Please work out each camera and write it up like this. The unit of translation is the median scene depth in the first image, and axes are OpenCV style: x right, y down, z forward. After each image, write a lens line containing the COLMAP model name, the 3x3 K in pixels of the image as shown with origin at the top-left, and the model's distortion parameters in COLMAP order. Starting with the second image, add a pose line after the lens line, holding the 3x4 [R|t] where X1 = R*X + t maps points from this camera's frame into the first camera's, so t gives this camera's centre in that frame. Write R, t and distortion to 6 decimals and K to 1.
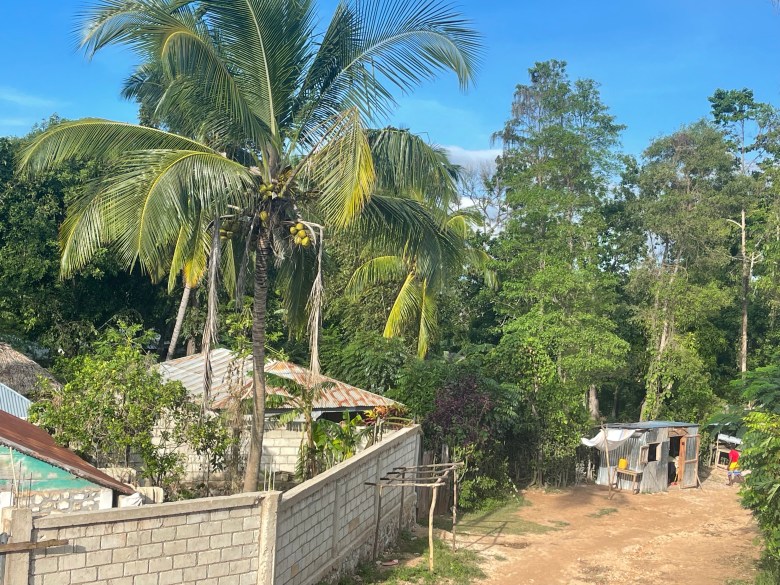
lens RADIAL K [[1165.7, 0, 390.0], [0, 1165.7, 292.5], [0, 0, 1]] dist [0.146937, -0.589978]
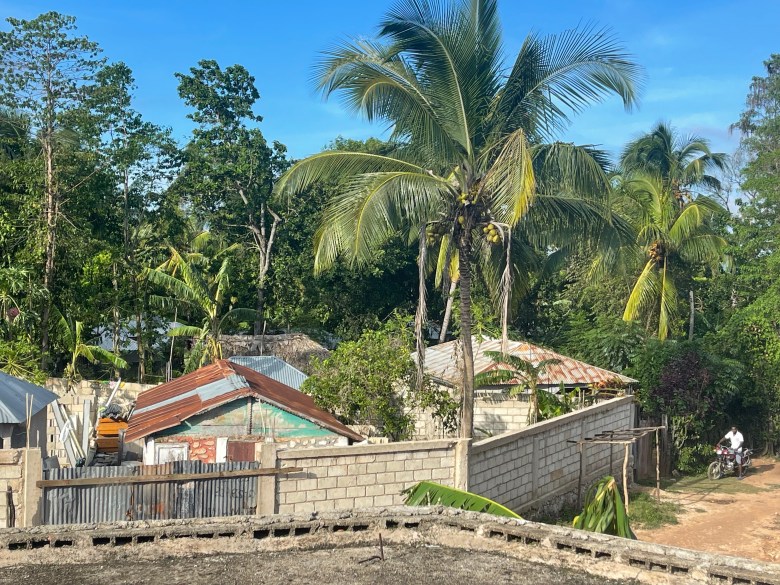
lens RADIAL K [[1165.7, 0, 390.0], [0, 1165.7, 292.5], [0, 0, 1]] dist [0.146937, -0.589978]
pose [[0.962308, -0.032737, -0.269986, 0.144022], [0.033948, 0.999424, -0.000184, 0.008536], [0.269836, -0.008989, 0.962864, -0.201408]]
